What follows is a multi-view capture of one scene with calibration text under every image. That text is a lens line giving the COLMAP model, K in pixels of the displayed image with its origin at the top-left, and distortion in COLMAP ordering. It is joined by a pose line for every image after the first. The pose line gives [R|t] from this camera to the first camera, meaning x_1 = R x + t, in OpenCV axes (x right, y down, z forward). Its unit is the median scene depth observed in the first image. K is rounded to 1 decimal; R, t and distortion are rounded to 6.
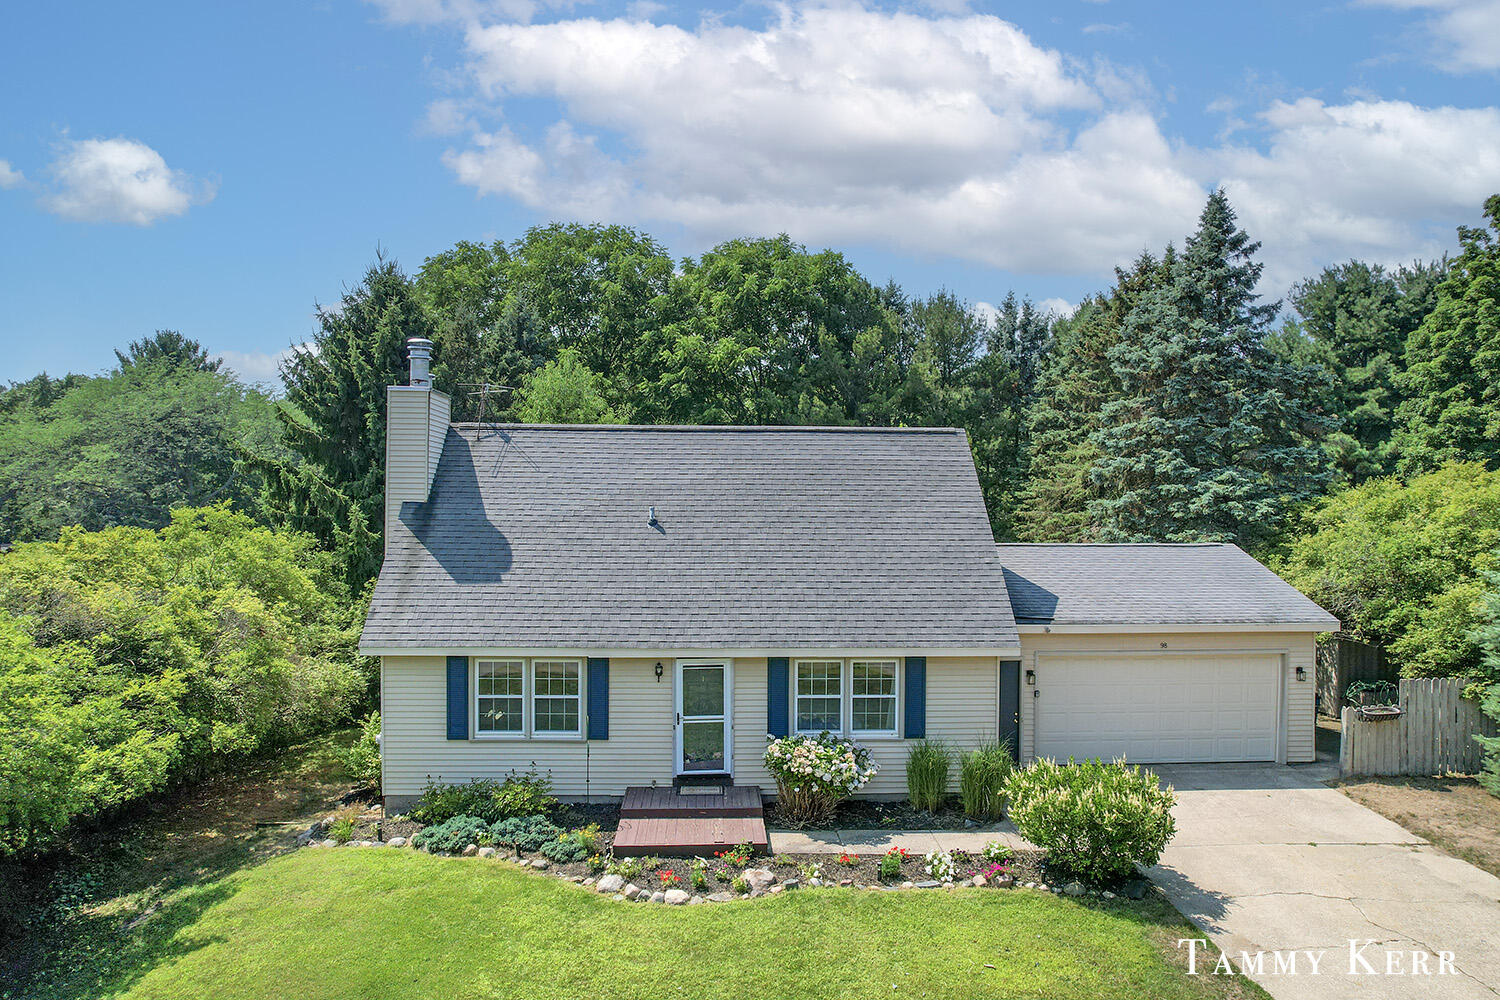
lens RADIAL K [[986.6, 0, 750.0], [0, 986.6, 500.0], [0, 0, 1]] dist [-0.076469, 0.077870]
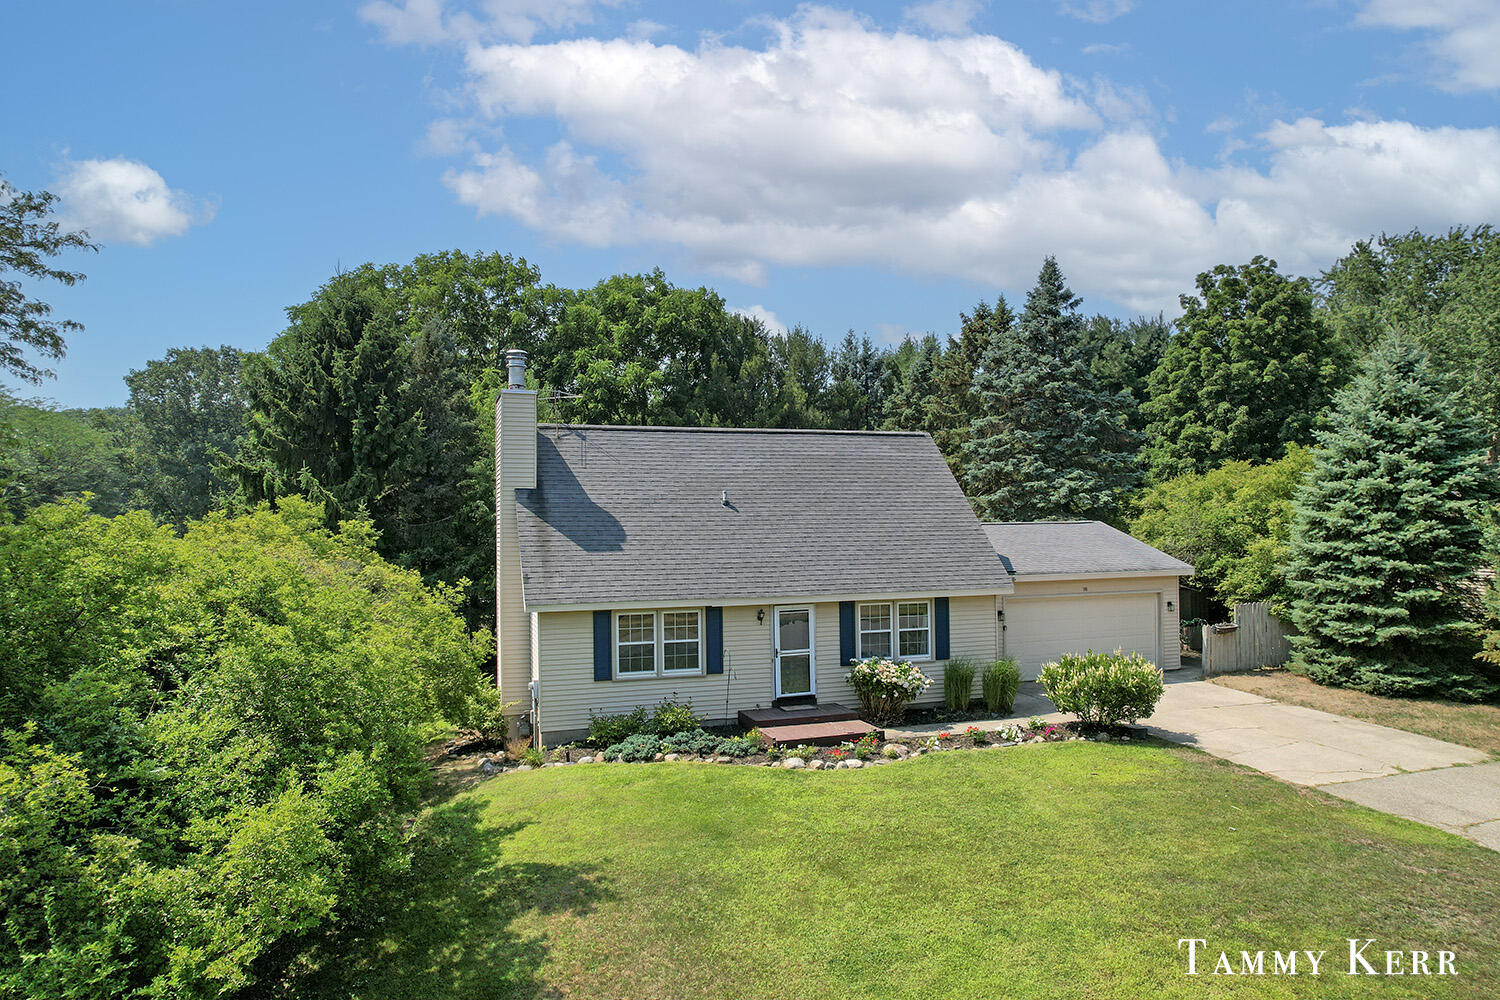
lens RADIAL K [[958.3, 0, 750.0], [0, 958.3, 500.0], [0, 0, 1]] dist [-0.038252, -0.001005]
pose [[0.963301, -0.011225, 0.268190, -0.391800], [0.019501, 0.999412, -0.028216, 0.053157], [-0.267715, 0.032410, 0.962953, -0.170169]]
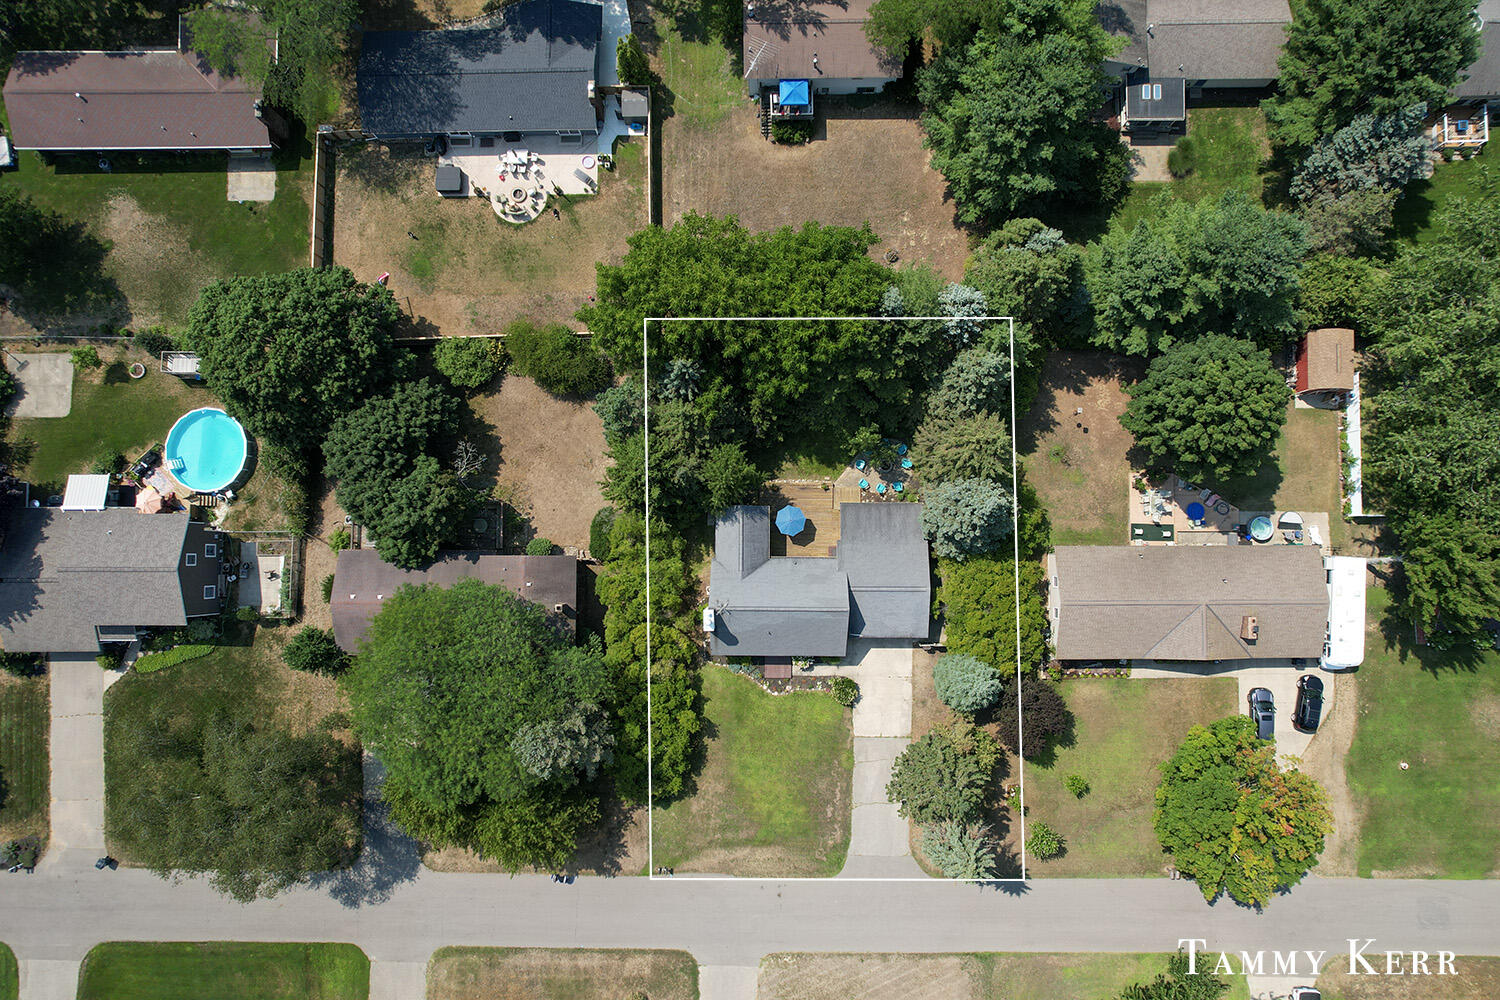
lens RADIAL K [[986.6, 0, 750.0], [0, 986.6, 500.0], [0, 0, 1]] dist [-0.076469, 0.077870]
pose [[0.998537, 0.045418, -0.029361, -0.080464], [0.027812, 0.034362, 0.999022, -4.302647], [0.046382, -0.998377, 0.033048, 1.435459]]
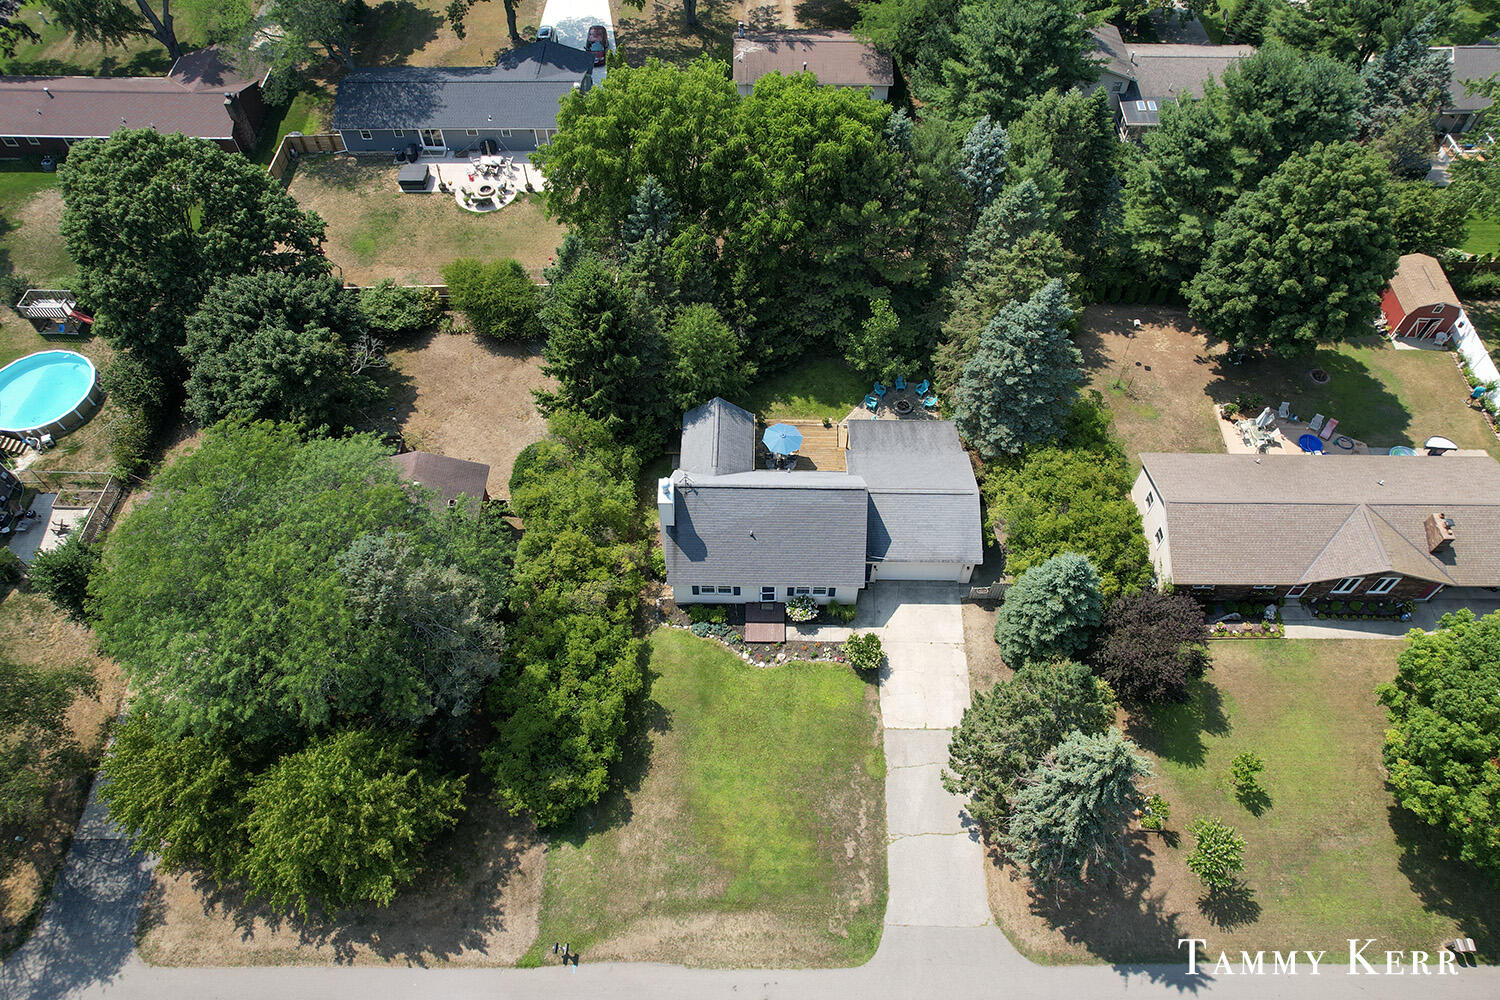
lens RADIAL K [[1008.0, 0, 756.1], [0, 1008.0, 534.5], [0, 0, 1]] dist [-0.079155, 0.077987]
pose [[0.998526, 0.044046, -0.031727, 0.009821], [0.001822, 0.556948, 0.830545, -2.490832], [0.054253, -0.829378, 0.556047, -0.683594]]
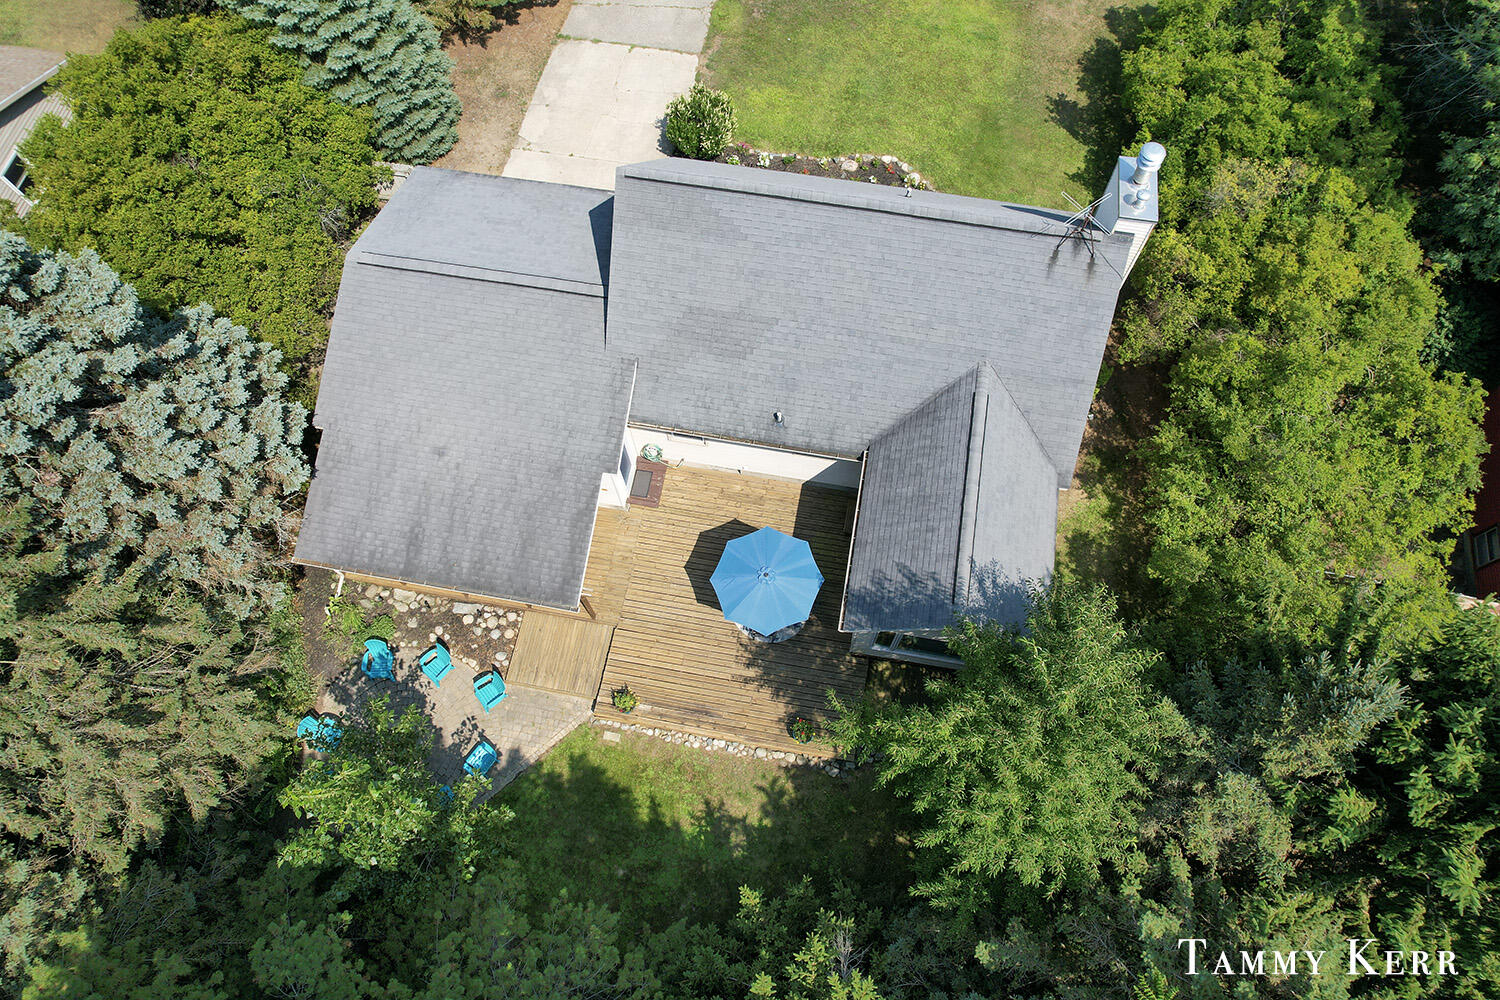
lens RADIAL K [[1008.0, 0, 756.1], [0, 1008.0, 534.5], [0, 0, 1]] dist [-0.079155, 0.077987]
pose [[-0.977452, -0.198807, 0.071160, -0.086066], [-0.013467, 0.395004, 0.918581, -0.978762], [-0.210729, 0.896910, -0.388775, 1.936341]]
